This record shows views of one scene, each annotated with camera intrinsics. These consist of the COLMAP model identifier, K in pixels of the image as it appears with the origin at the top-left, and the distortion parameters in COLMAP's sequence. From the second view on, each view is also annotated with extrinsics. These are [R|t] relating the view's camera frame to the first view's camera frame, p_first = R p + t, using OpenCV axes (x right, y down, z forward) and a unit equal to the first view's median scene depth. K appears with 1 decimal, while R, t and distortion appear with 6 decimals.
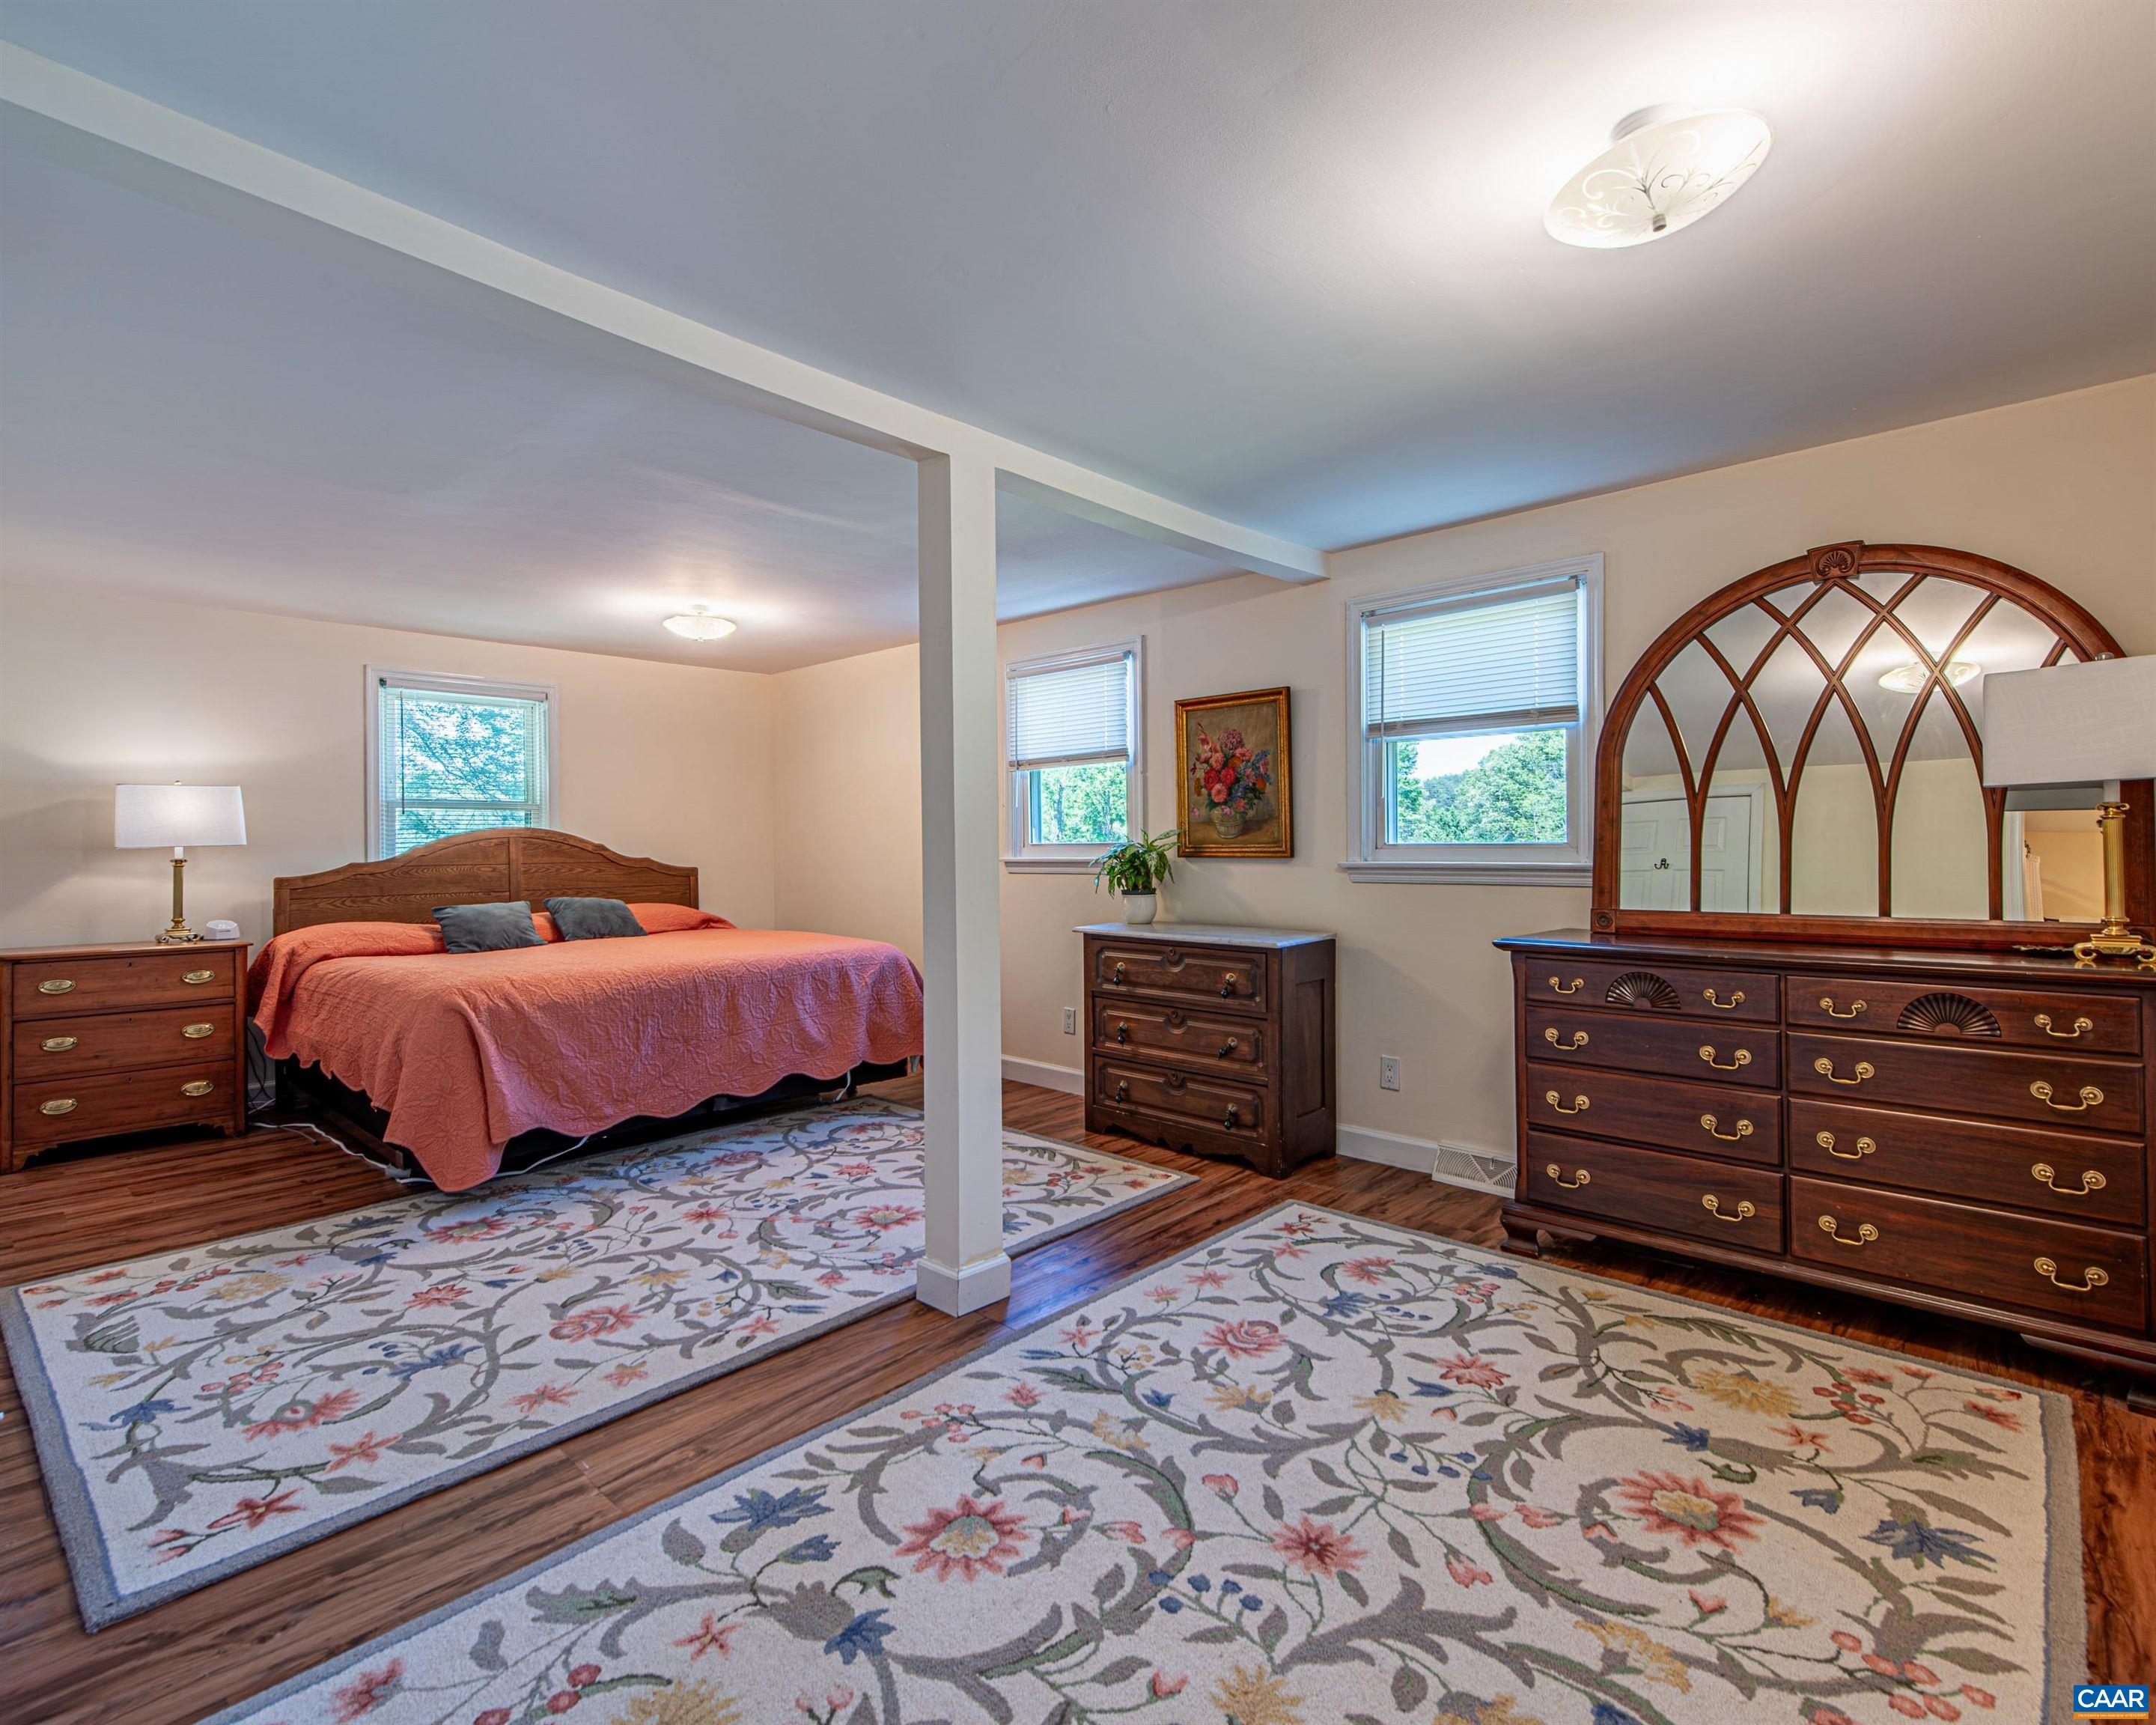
lens RADIAL K [[1062.0, 0, 1086.8], [0, 1062.0, 847.3], [0, 0, 1]] dist [0.024736, -0.009865]
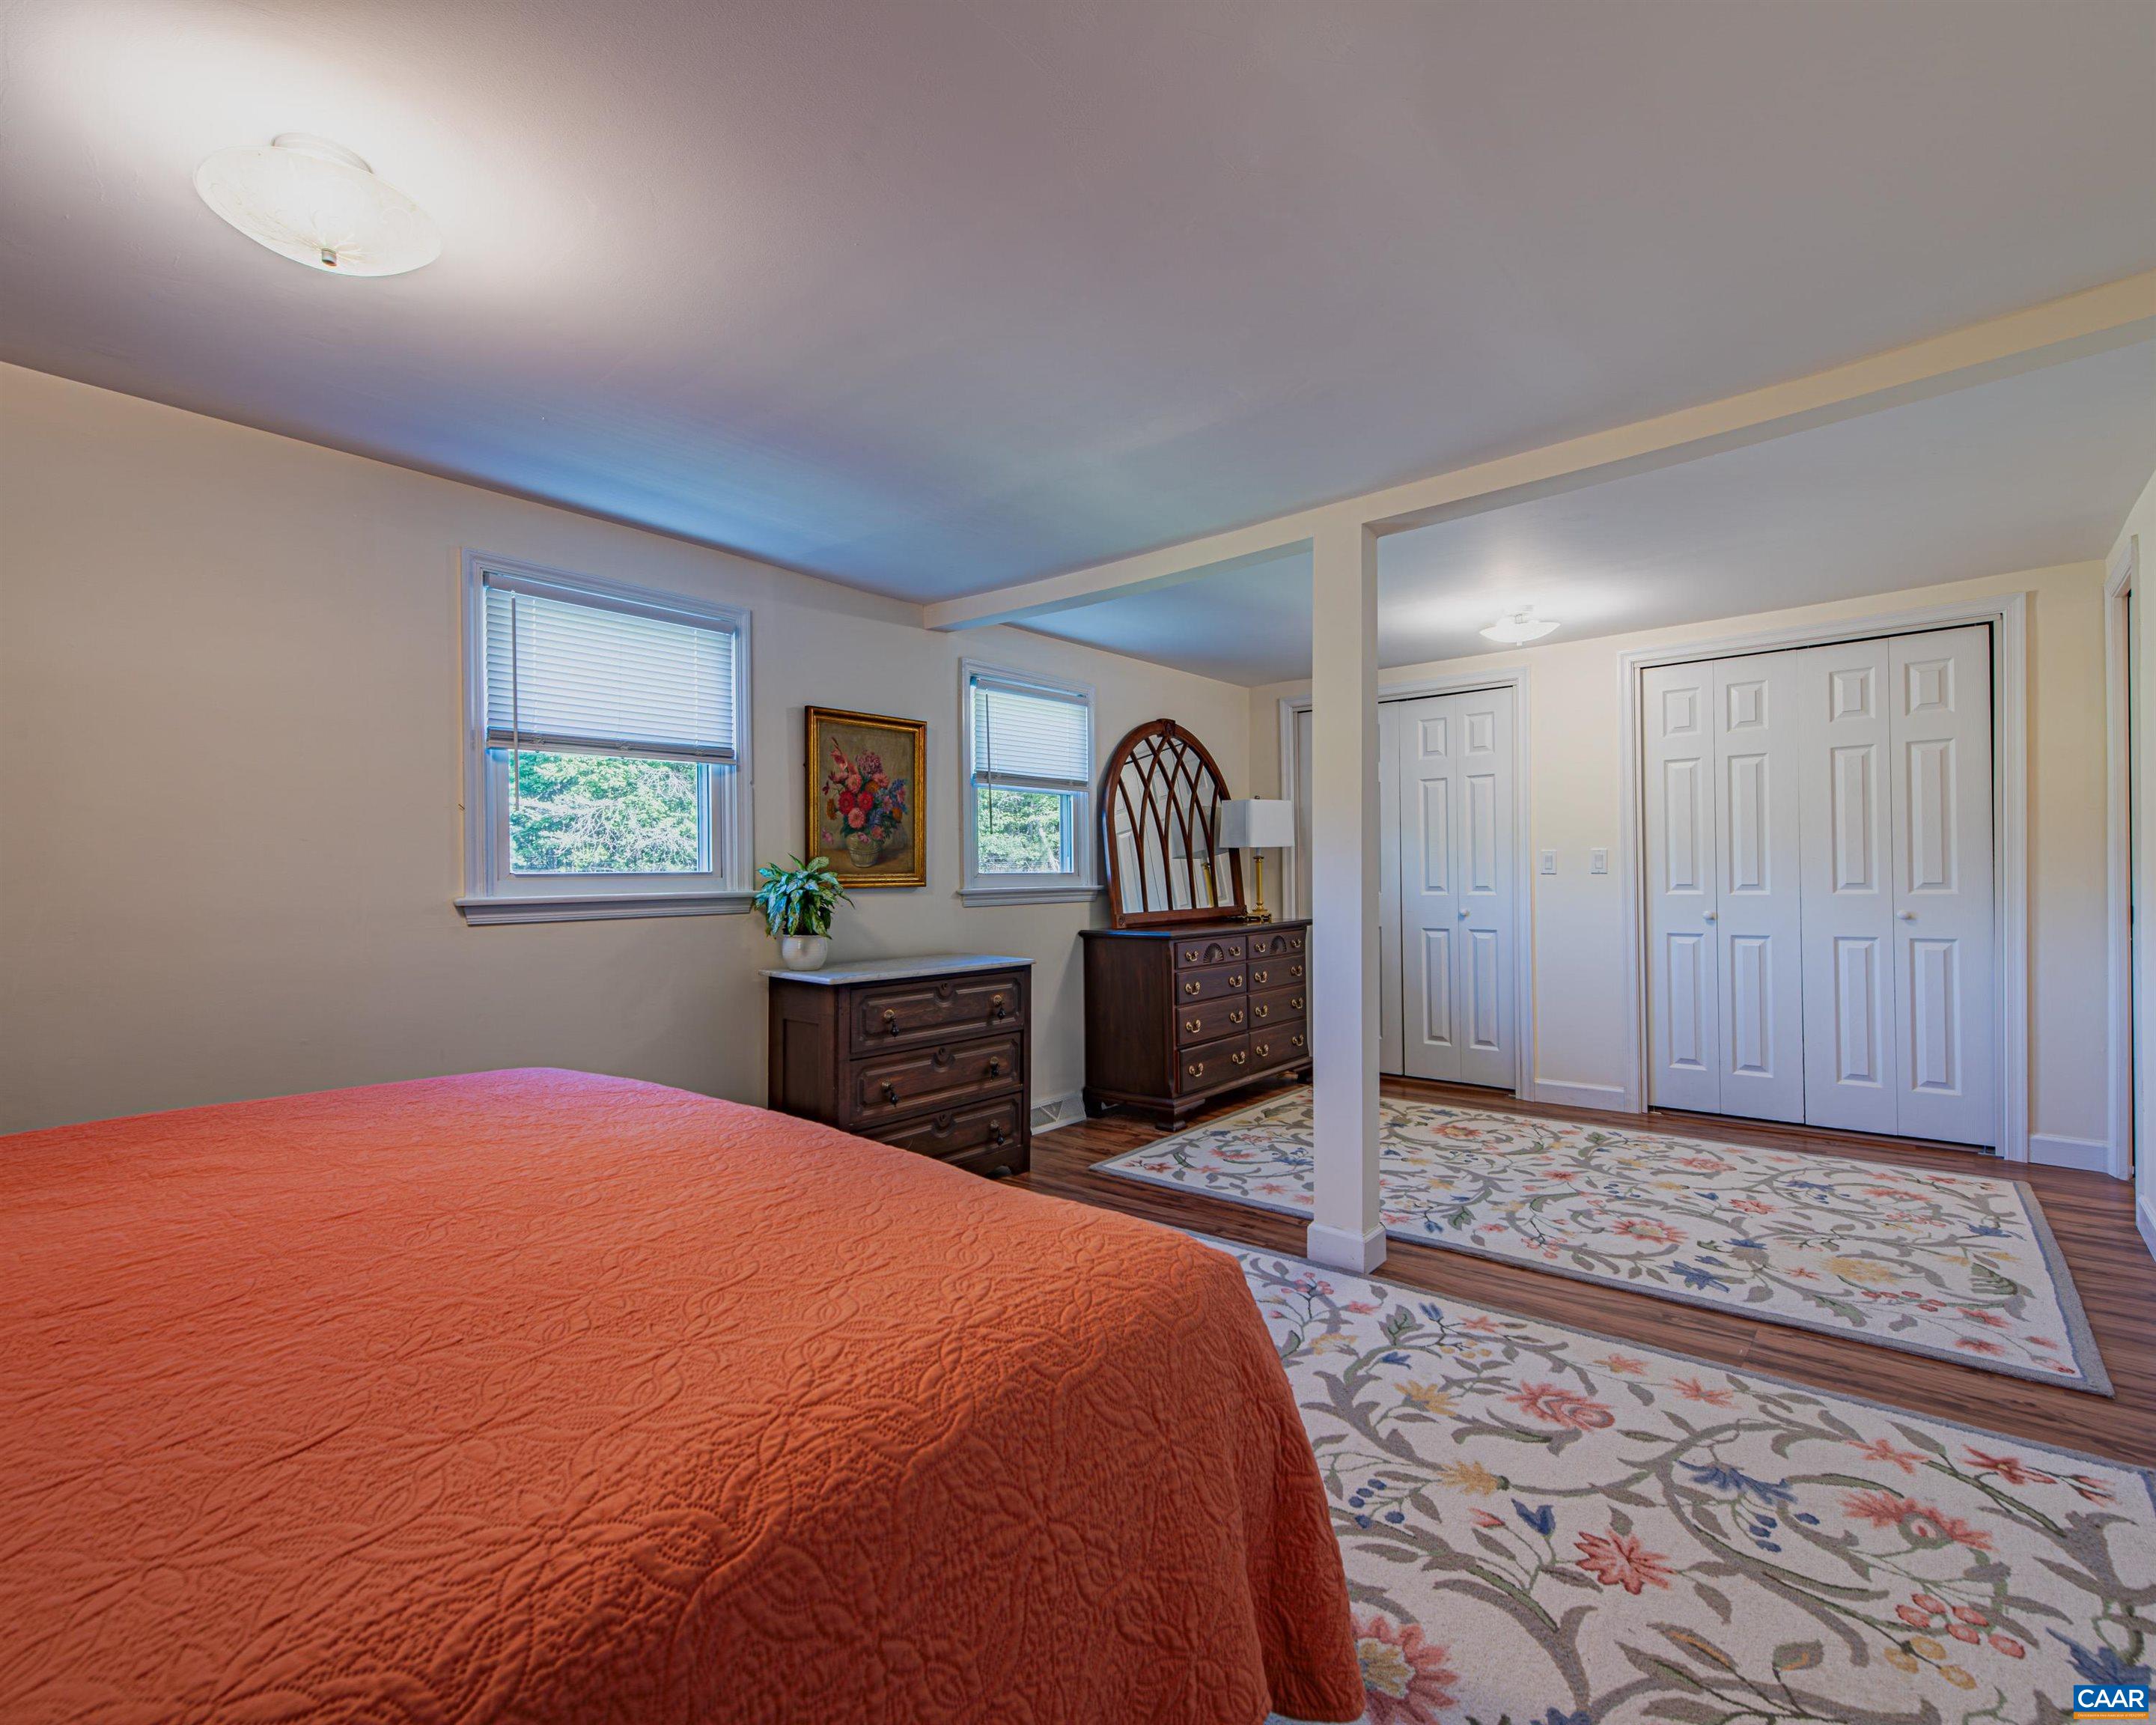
lens RADIAL K [[1009.6, 0, 1068.6], [0, 1009.6, 876.3], [0, 0, 1]] dist [0.019412, -0.007609]
pose [[-0.045480, 0.007131, 0.998940, -1.296607], [0.014425, 0.999875, -0.006481, 0.013275], [-0.998861, 0.014114, -0.045577, 1.461532]]
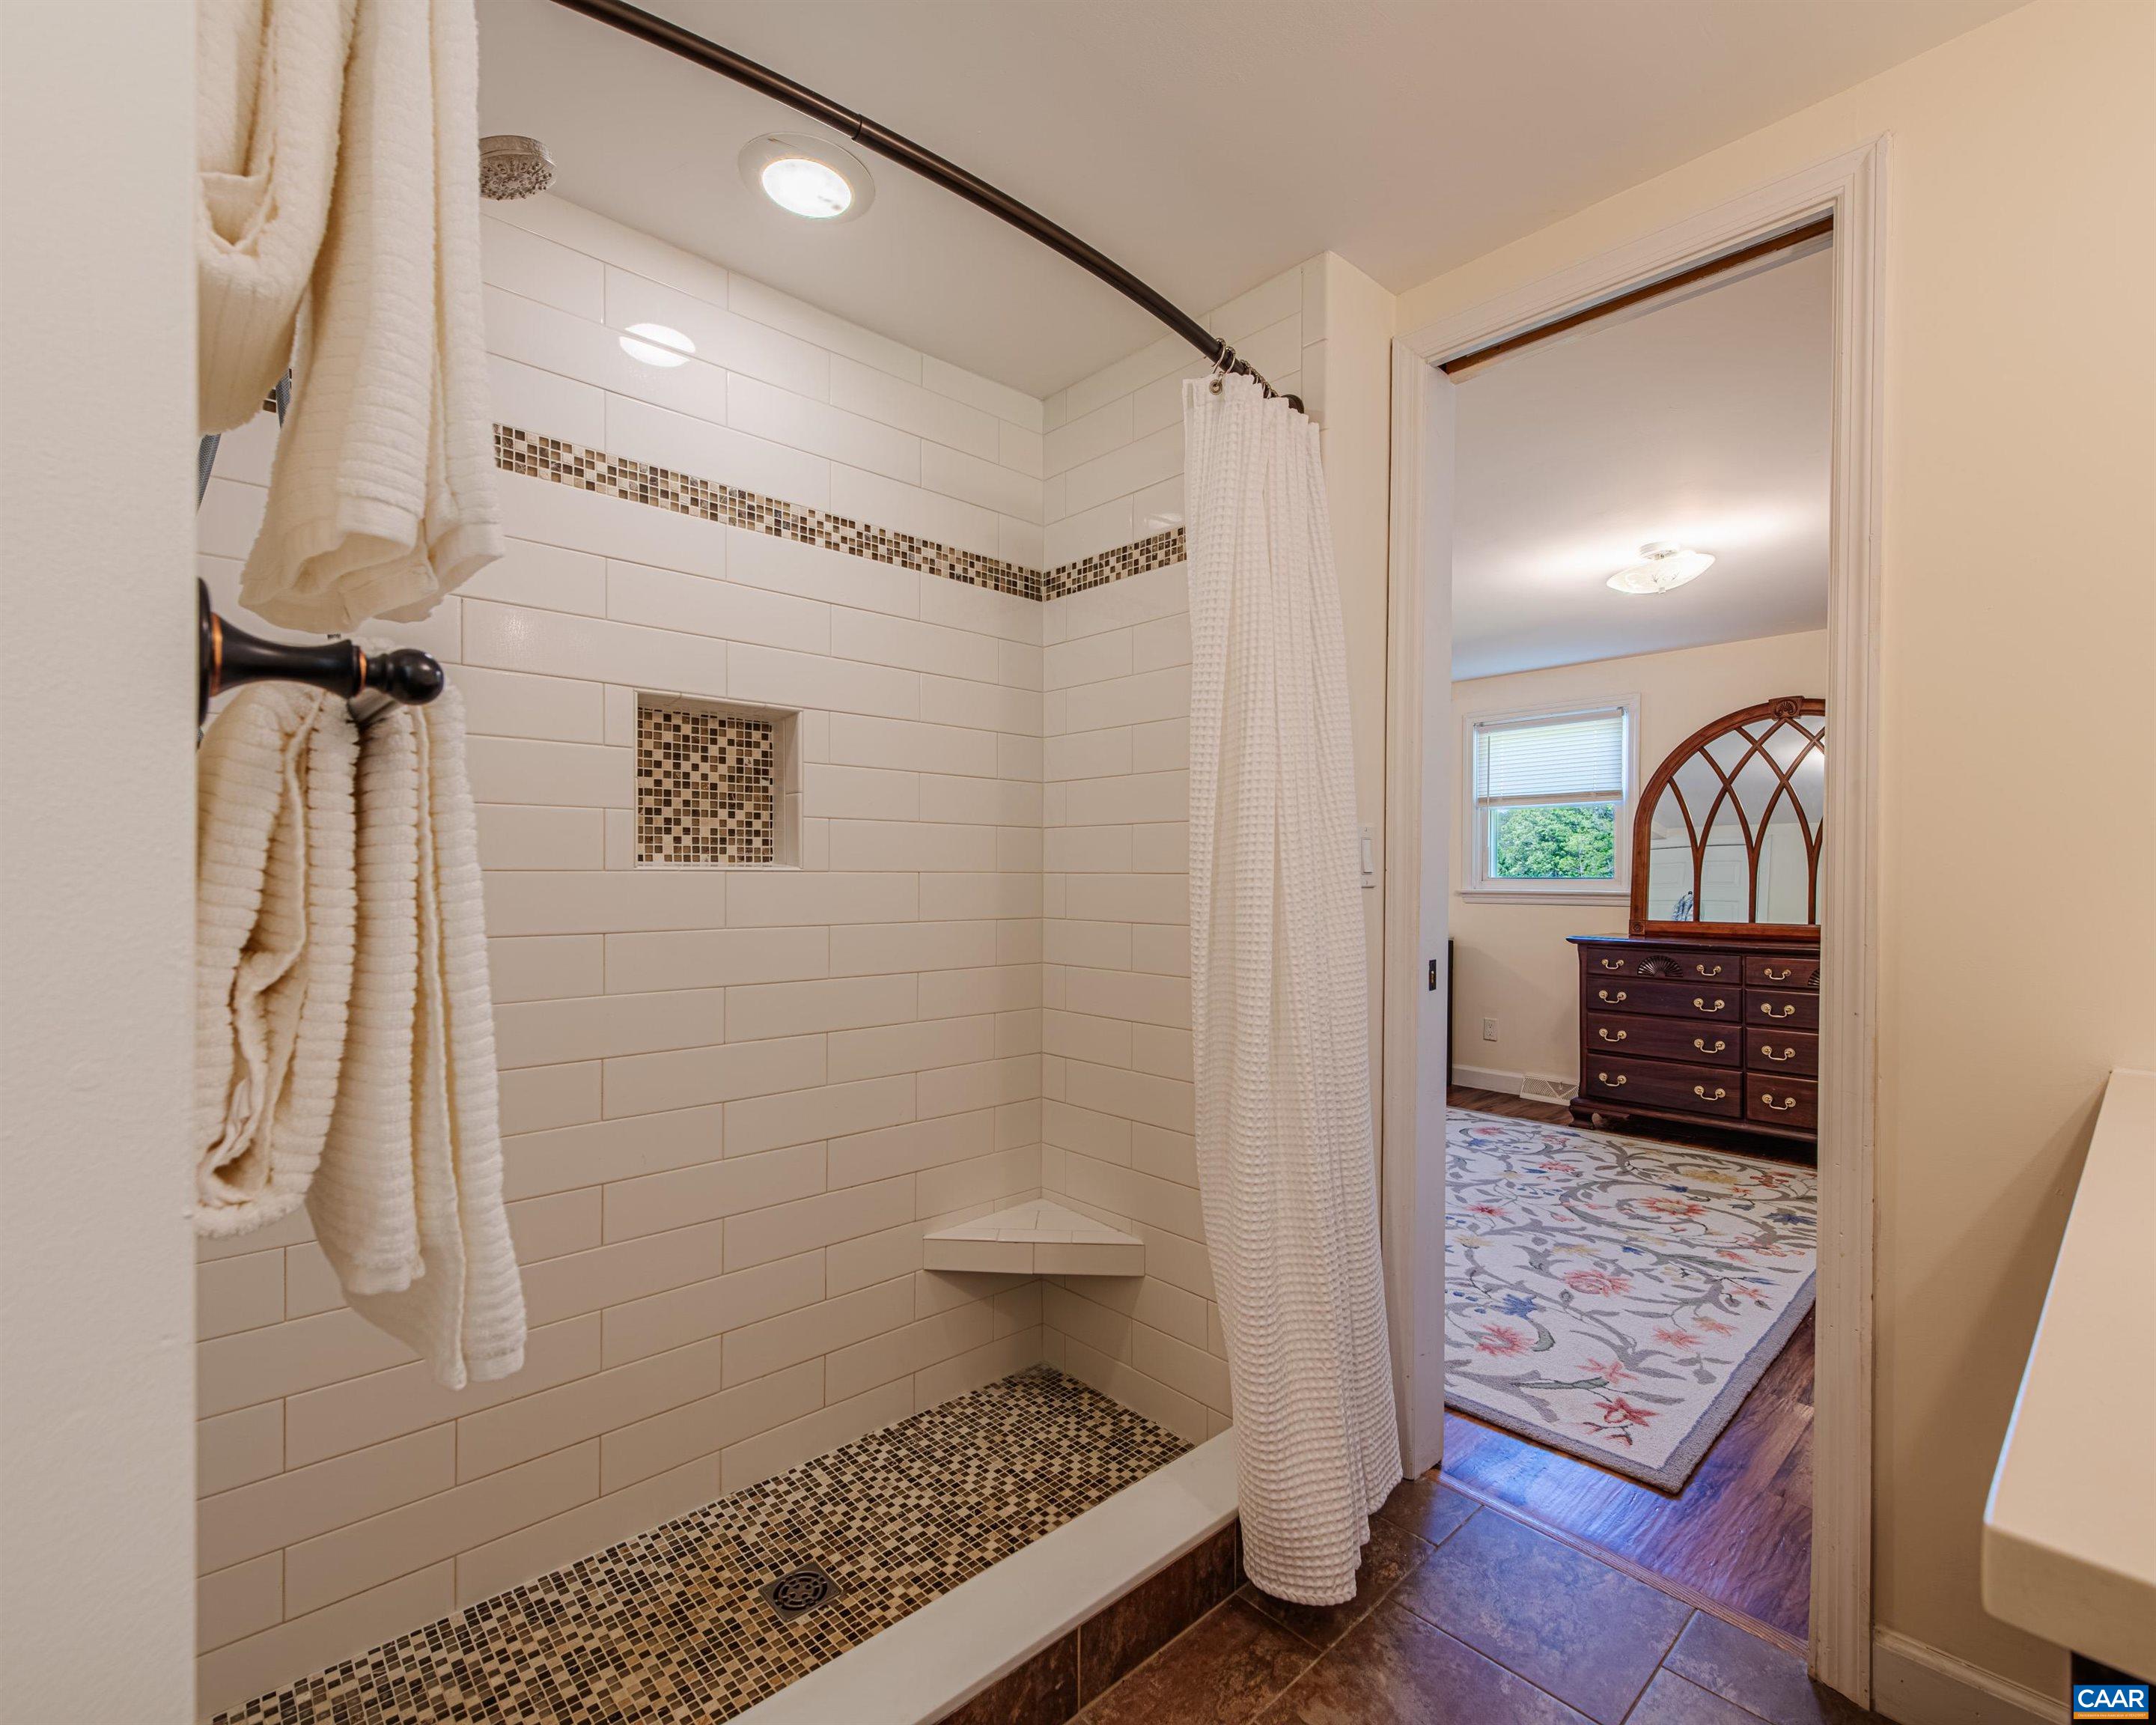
lens RADIAL K [[1009.6, 0, 1068.6], [0, 1009.6, 876.3], [0, 0, 1]] dist [0.019412, -0.007609]
pose [[0.997565, 0.011969, -0.068704, -0.326638], [-0.012170, 0.999923, -0.002514, 0.008927], [0.068668, 0.003344, 0.997634, -0.716937]]
